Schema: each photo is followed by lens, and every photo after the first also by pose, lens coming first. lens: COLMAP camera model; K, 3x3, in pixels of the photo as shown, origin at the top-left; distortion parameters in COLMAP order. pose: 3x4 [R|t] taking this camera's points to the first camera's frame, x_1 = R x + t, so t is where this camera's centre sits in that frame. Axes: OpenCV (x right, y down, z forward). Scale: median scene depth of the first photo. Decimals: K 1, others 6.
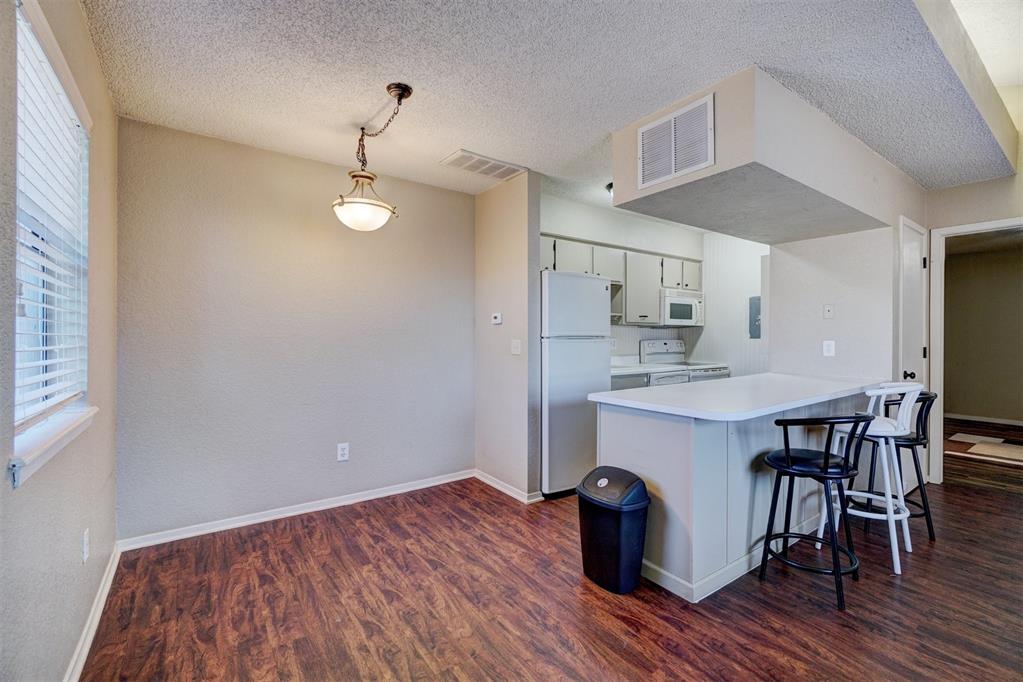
lens RADIAL K [[443.4, 0, 515.4], [0, 443.4, 334.0], [0, 0, 1]] dist [-0.008713, 0.005470]
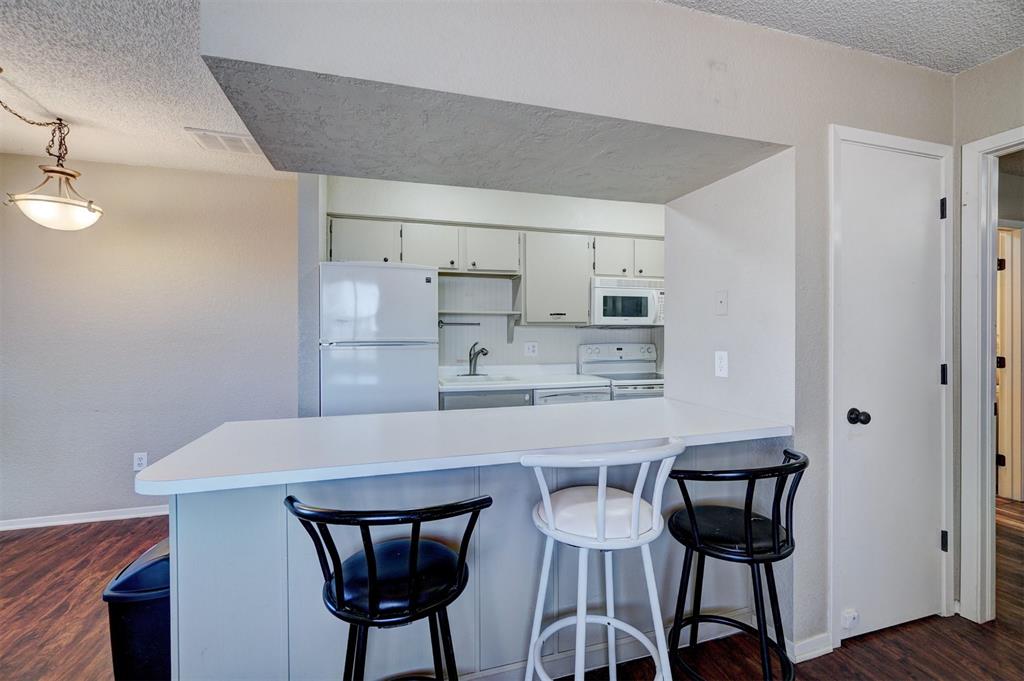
lens RADIAL K [[443.9, 0, 514.9], [0, 443.9, 333.8], [0, 0, 1]] dist [-0.008713, 0.005470]
pose [[0.944070, -0.002427, -0.329737, 0.693897], [0.003587, 0.999989, 0.002909, -0.012237], [0.329727, -0.003929, 0.944068, 0.359107]]
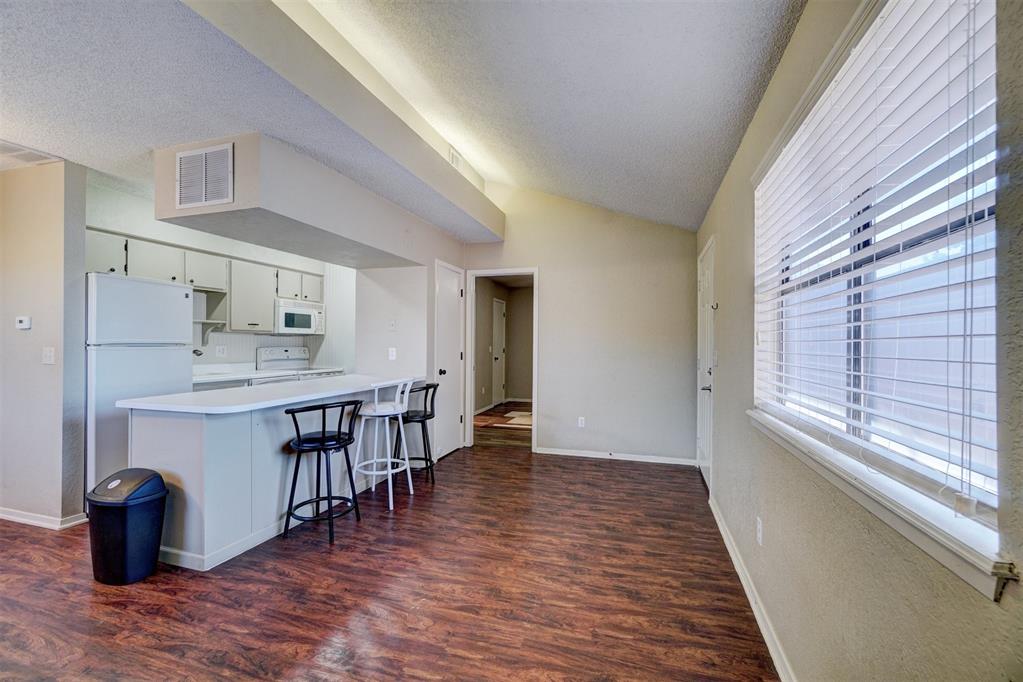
lens RADIAL K [[443.4, 0, 512.8], [0, 443.4, 331.7], [0, 0, 1]] dist [-0.008713, 0.005470]
pose [[0.794712, 0.021228, 0.606615, 0.210387], [-0.008739, 0.999685, -0.023535, -0.005156], [-0.606923, 0.013403, 0.794647, -0.283832]]
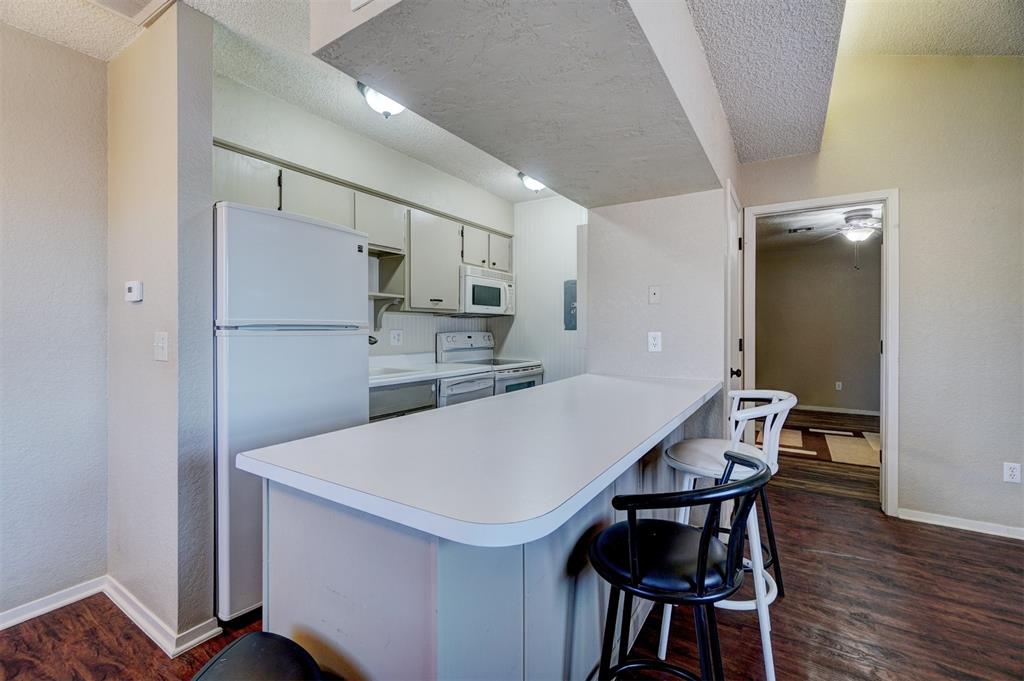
lens RADIAL K [[443.9, 0, 517.1], [0, 443.9, 325.5], [0, 0, 1]] dist [-0.008713, 0.005470]
pose [[0.928417, 0.001534, 0.371536, 0.204811], [0.000341, 0.999988, -0.004981, 0.008632], [-0.371539, 0.004751, 0.928405, 0.387876]]
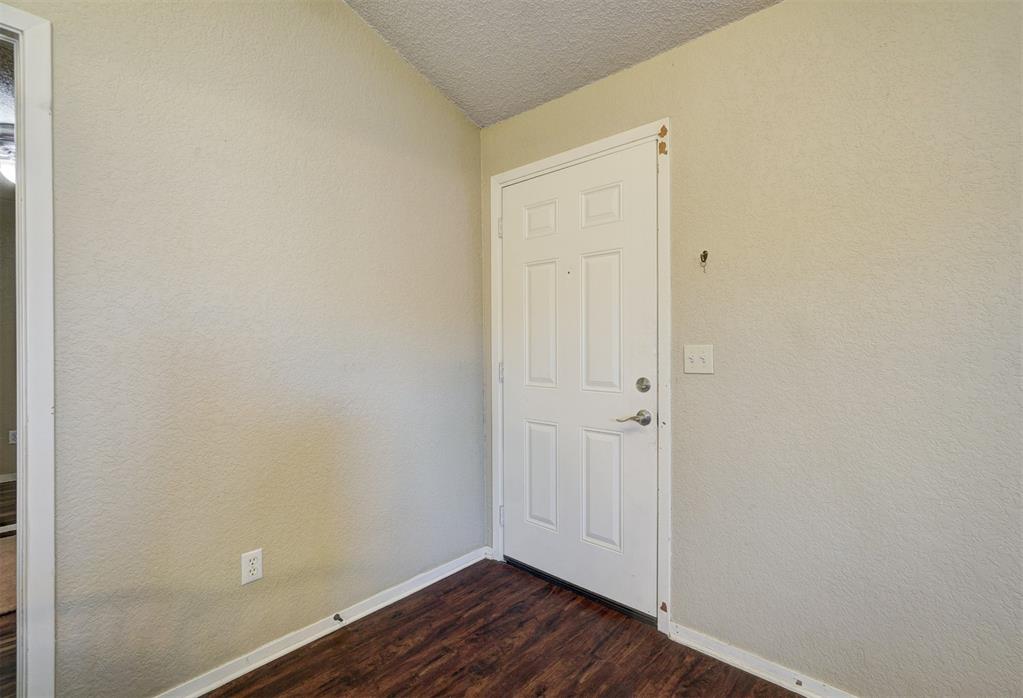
lens RADIAL K [[455.3, 0, 530.6], [0, 455.3, 348.7], [0, 0, 1]] dist [-0.014803, 0.003957]
pose [[-0.224557, -0.005228, 0.974447, 0.759571], [-0.001917, 0.999986, 0.004924, 0.019560], [-0.974459, -0.000763, -0.224564, 0.605495]]
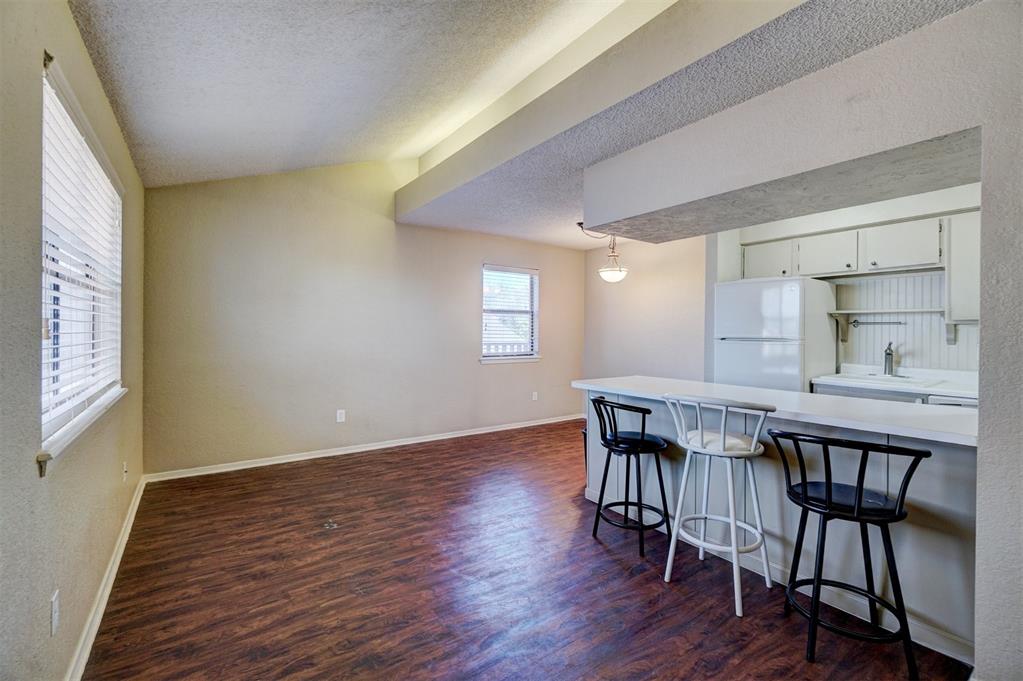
lens RADIAL K [[443.4, 0, 513.6], [0, 443.4, 335.3], [0, 0, 1]] dist [-0.008713, 0.005470]
pose [[-0.012734, 0.005853, -0.999902, 1.328533], [-0.004046, 0.999974, 0.005905, -0.007020], [0.999911, 0.004120, -0.012710, 0.477348]]
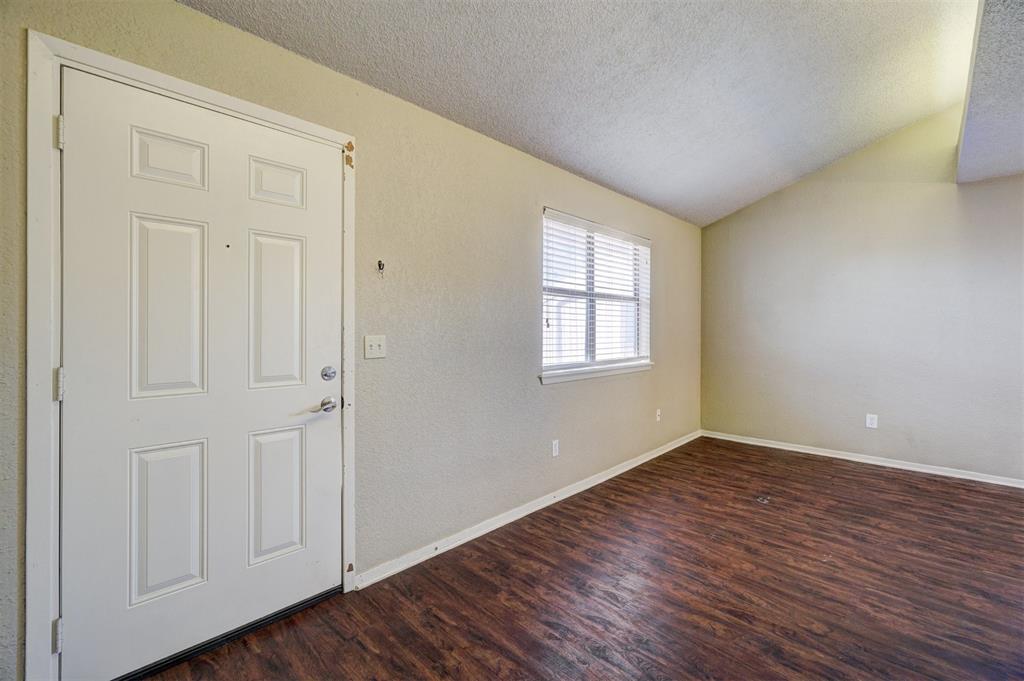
lens RADIAL K [[443.9, 0, 513.0], [0, 443.9, 330.2], [0, 0, 1]] dist [-0.008713, 0.005470]
pose [[-0.984558, -0.006712, -0.174928, 1.168429], [-0.006188, 0.999975, -0.003538, 0.010119], [0.174947, -0.002401, -0.984575, 0.982199]]
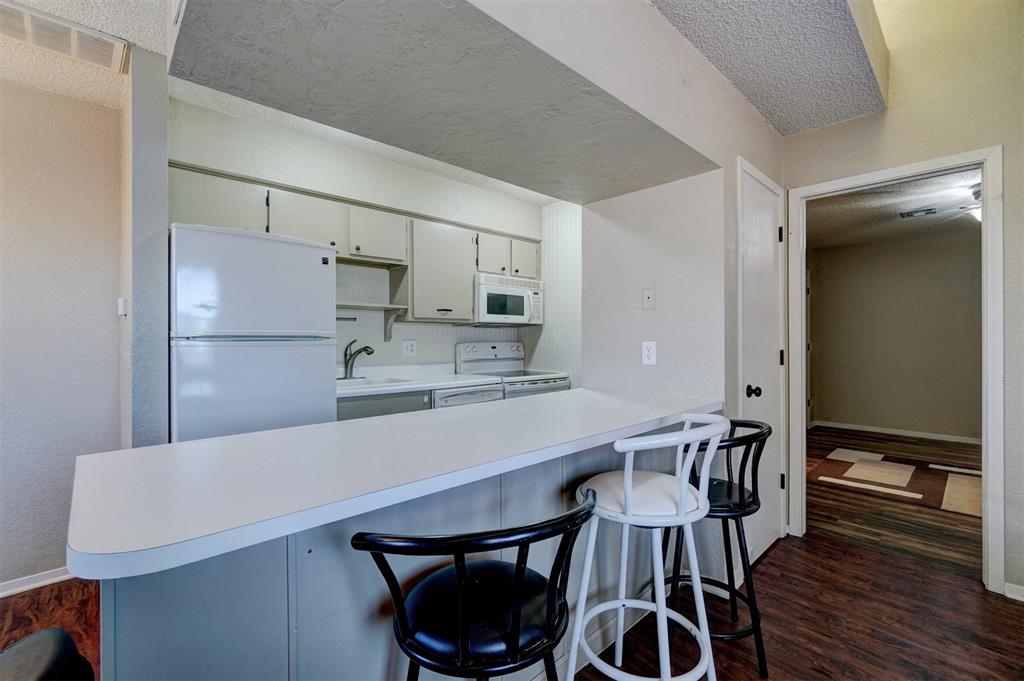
lens RADIAL K [[443.9, 0, 513.6], [0, 443.9, 336.9], [0, 0, 1]] dist [-0.008713, 0.005470]
pose [[0.991212, -0.004341, 0.132214, 0.446779], [0.004718, 0.999986, -0.002537, 0.009568], [-0.132201, 0.003139, 0.991218, 0.381884]]
